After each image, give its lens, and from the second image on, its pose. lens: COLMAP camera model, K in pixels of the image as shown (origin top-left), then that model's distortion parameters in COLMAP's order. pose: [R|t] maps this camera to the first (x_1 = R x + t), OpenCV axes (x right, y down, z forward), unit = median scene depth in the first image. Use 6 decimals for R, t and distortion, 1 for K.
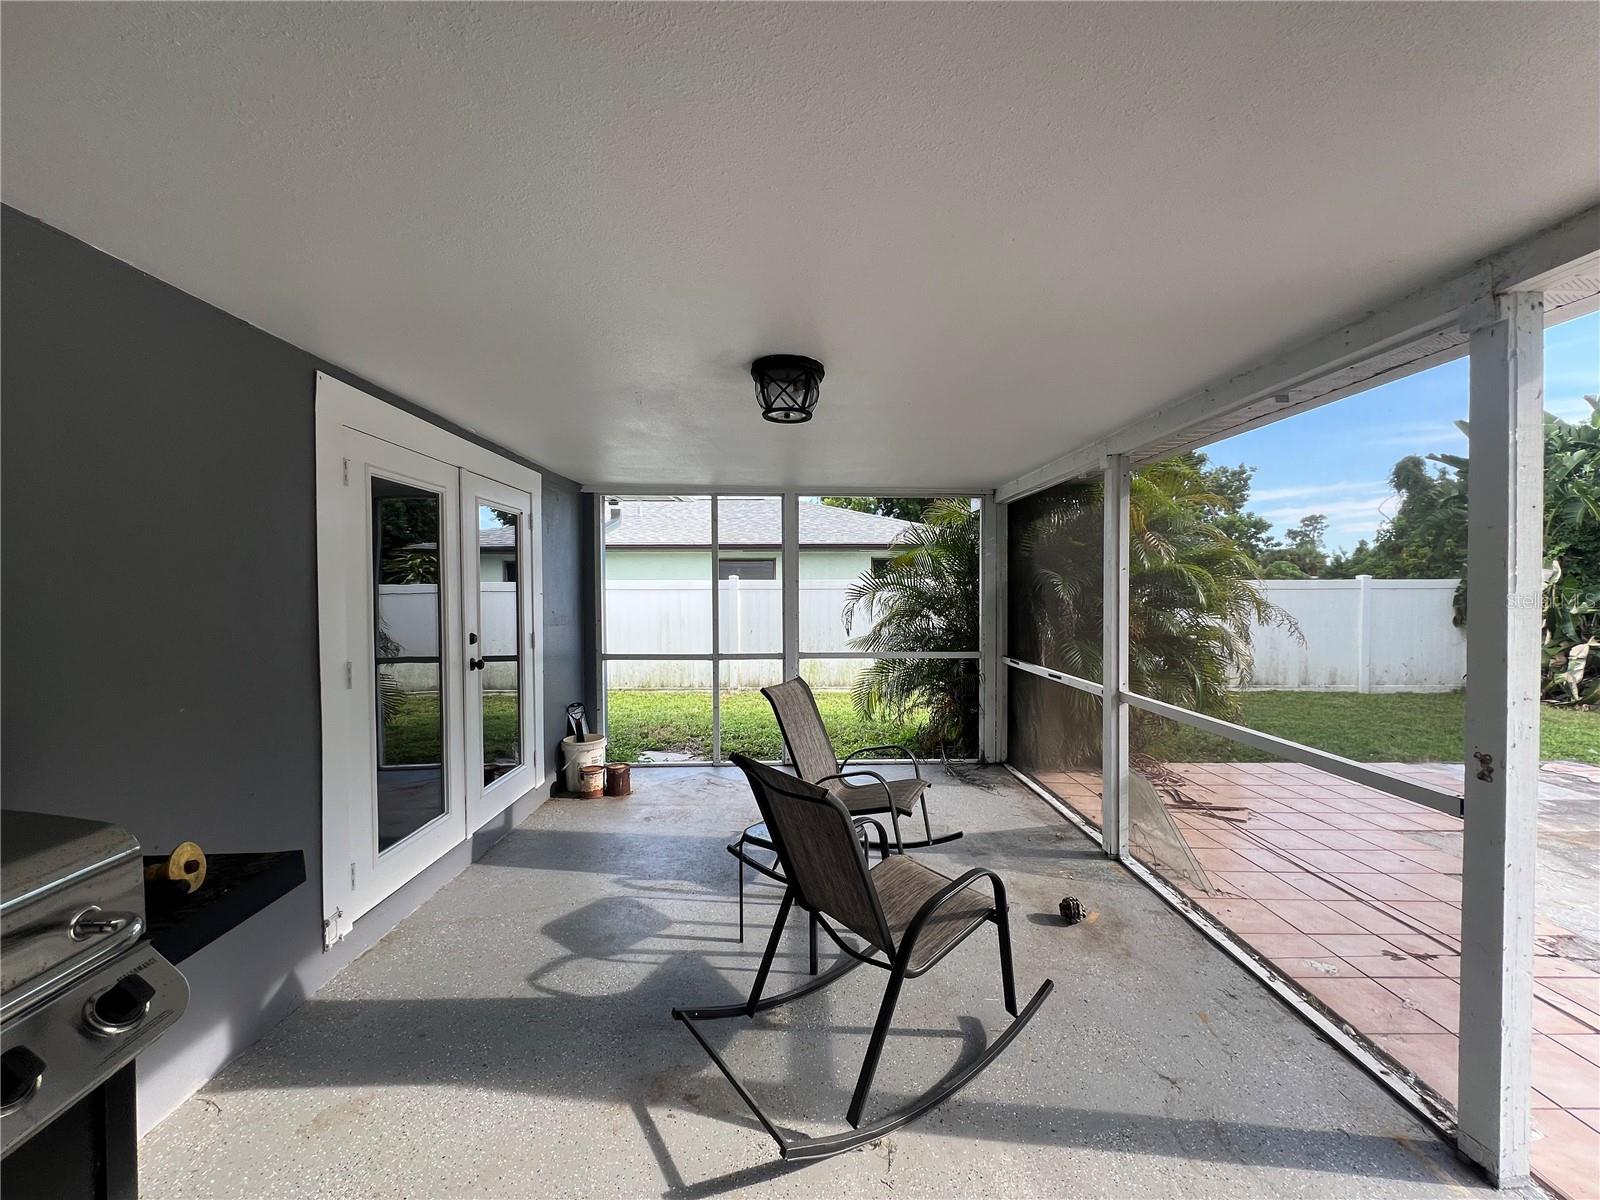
lens RADIAL K [[640.9, 0, 802.1], [0, 640.9, 600.0], [0, 0, 1]] dist [-0.005260, 0.001320]
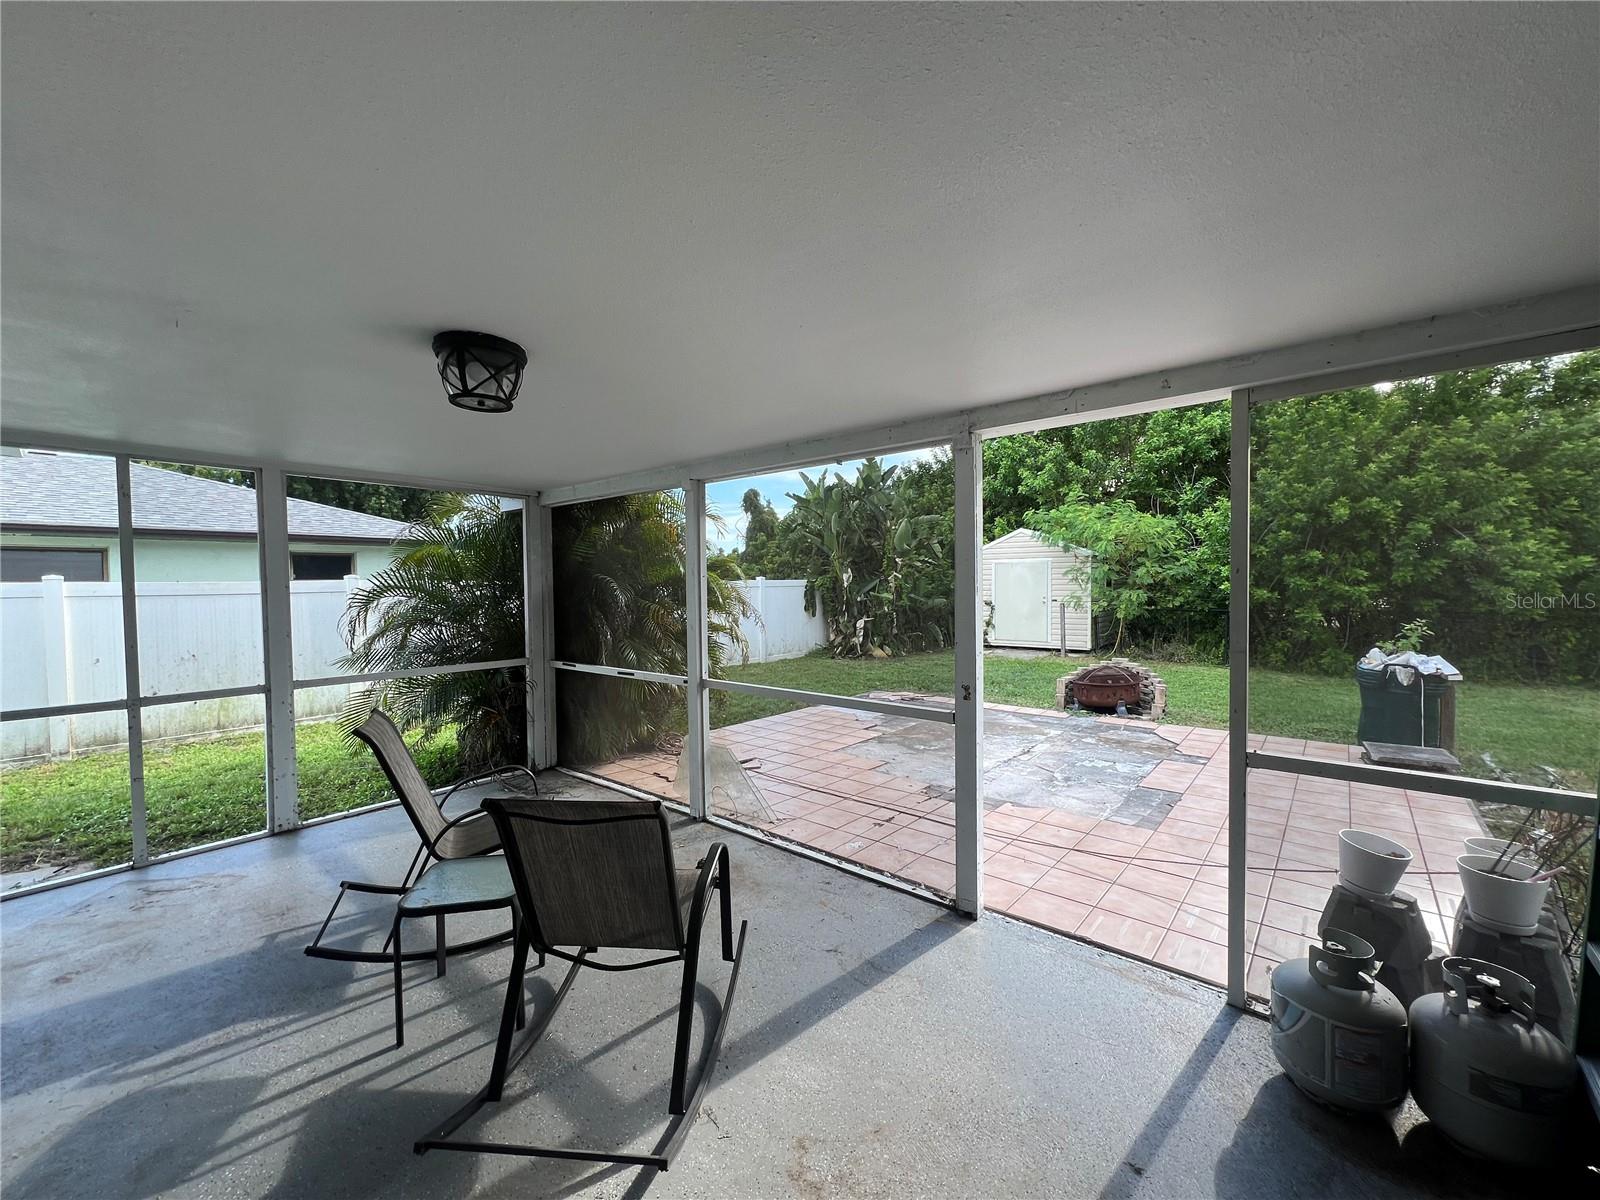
lens RADIAL K [[640.9, 0, 806.8], [0, 640.9, 600.3], [0, 0, 1]] dist [-0.005260, 0.001320]
pose [[0.654572, -0.025650, 0.755565, -0.287010], [0.023005, 0.999637, 0.014006, -0.016901], [-0.755650, 0.008214, 0.654924, 0.074495]]
